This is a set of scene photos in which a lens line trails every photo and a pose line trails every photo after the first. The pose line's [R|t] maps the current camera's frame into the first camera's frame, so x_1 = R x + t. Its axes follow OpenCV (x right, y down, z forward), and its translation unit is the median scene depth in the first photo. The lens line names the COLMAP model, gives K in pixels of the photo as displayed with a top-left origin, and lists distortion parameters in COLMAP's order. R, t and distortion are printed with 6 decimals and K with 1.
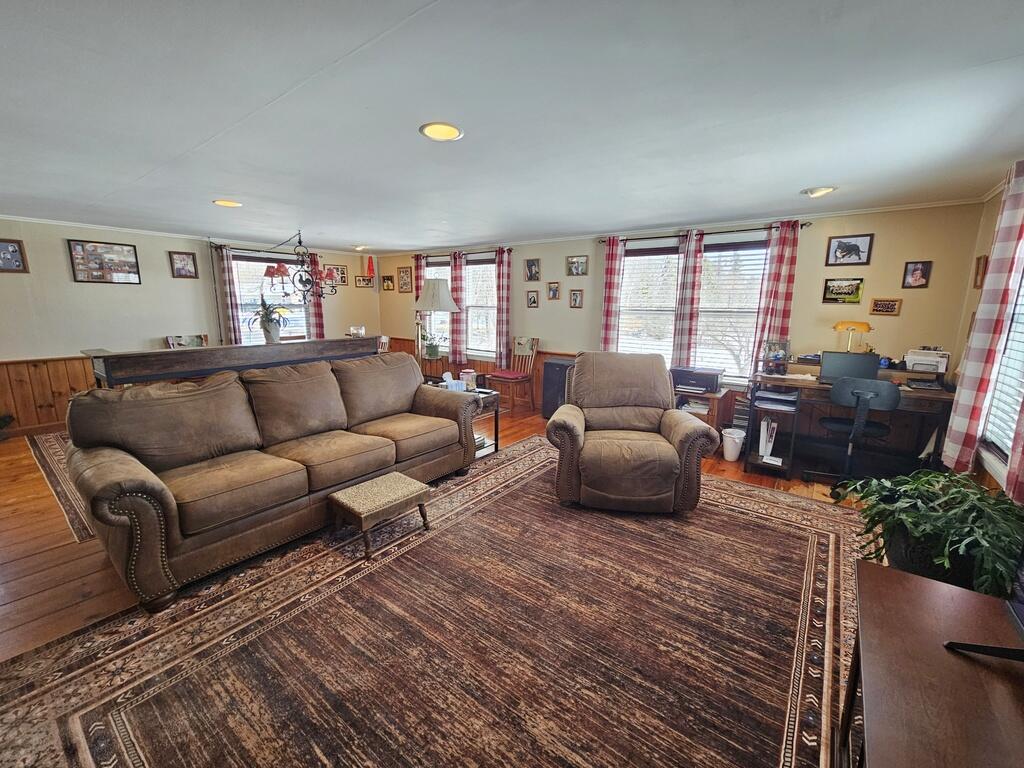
lens RADIAL K [[424.4, 0, 515.3], [0, 424.4, 381.2], [0, 0, 1]] dist [-0.004811, 0.002625]
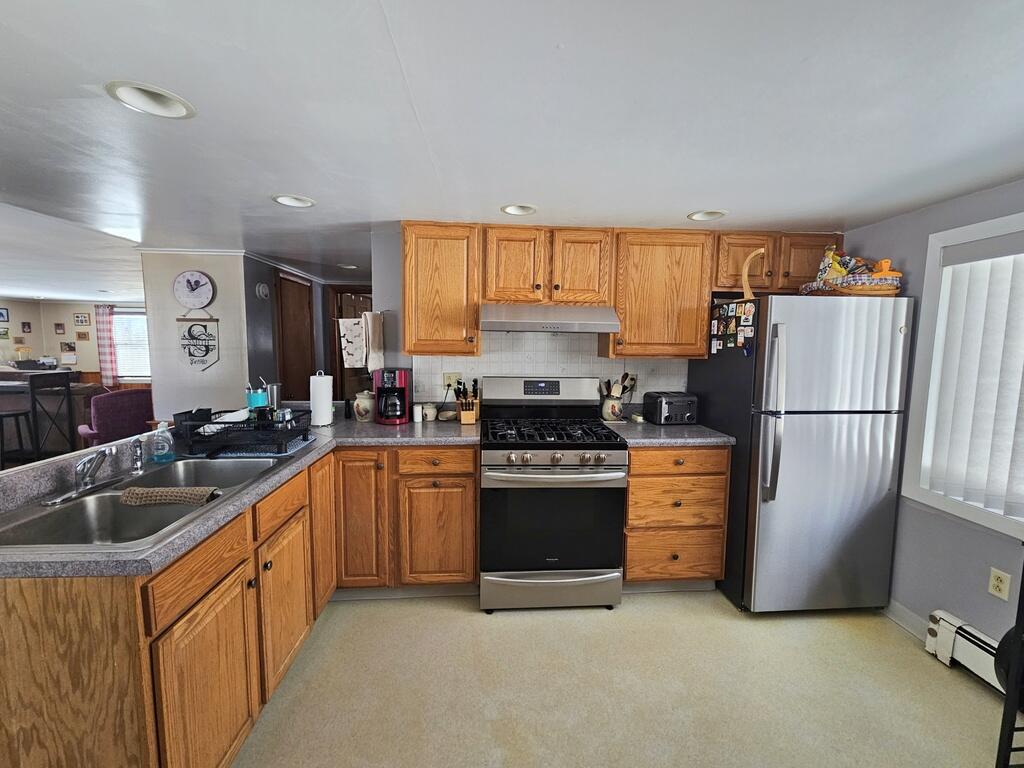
lens RADIAL K [[424.4, 0, 506.2], [0, 424.4, 382.6], [0, 0, 1]] dist [-0.004811, 0.002625]
pose [[-0.643157, -0.086146, 0.760873, -1.760482], [0.130491, 0.966787, 0.219762, -0.076890], [-0.754534, 0.240628, -0.610554, 0.308936]]
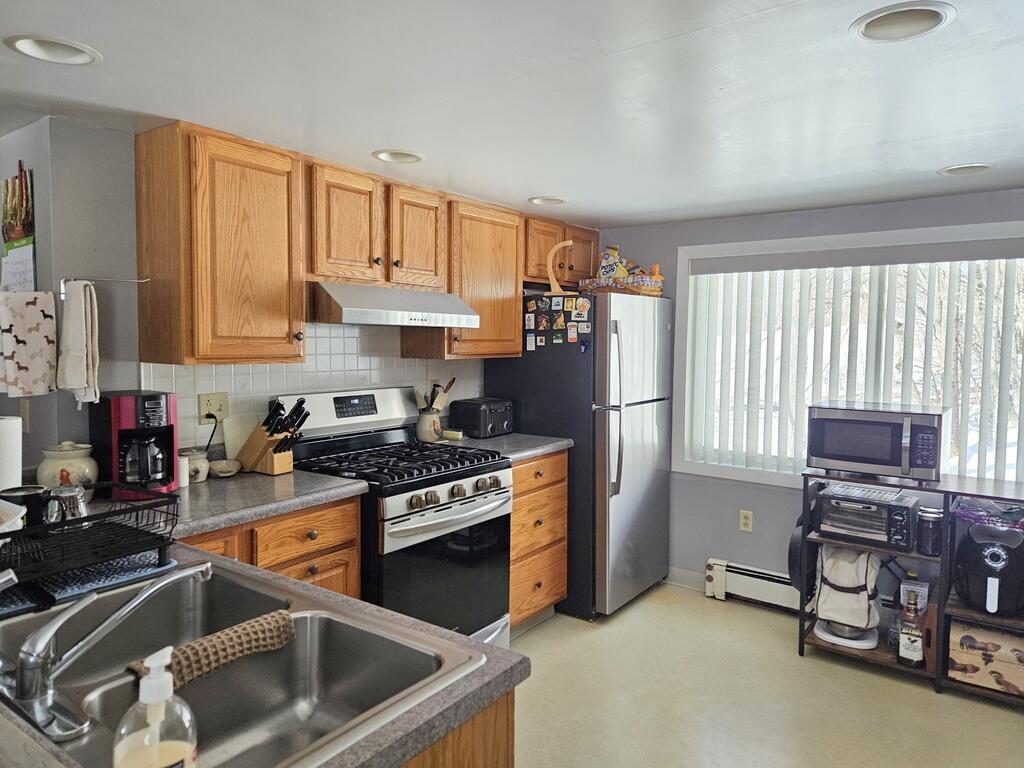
lens RADIAL K [[704.8, 0, 507.1], [0, 704.8, 376.0], [0, 0, 1]] dist [0.063380, -0.029360]
pose [[-0.999896, -0.013046, -0.006221, -1.514316], [-0.014166, 0.969988, 0.242739, -0.120442], [0.002867, 0.242802, -0.970072, 0.528444]]
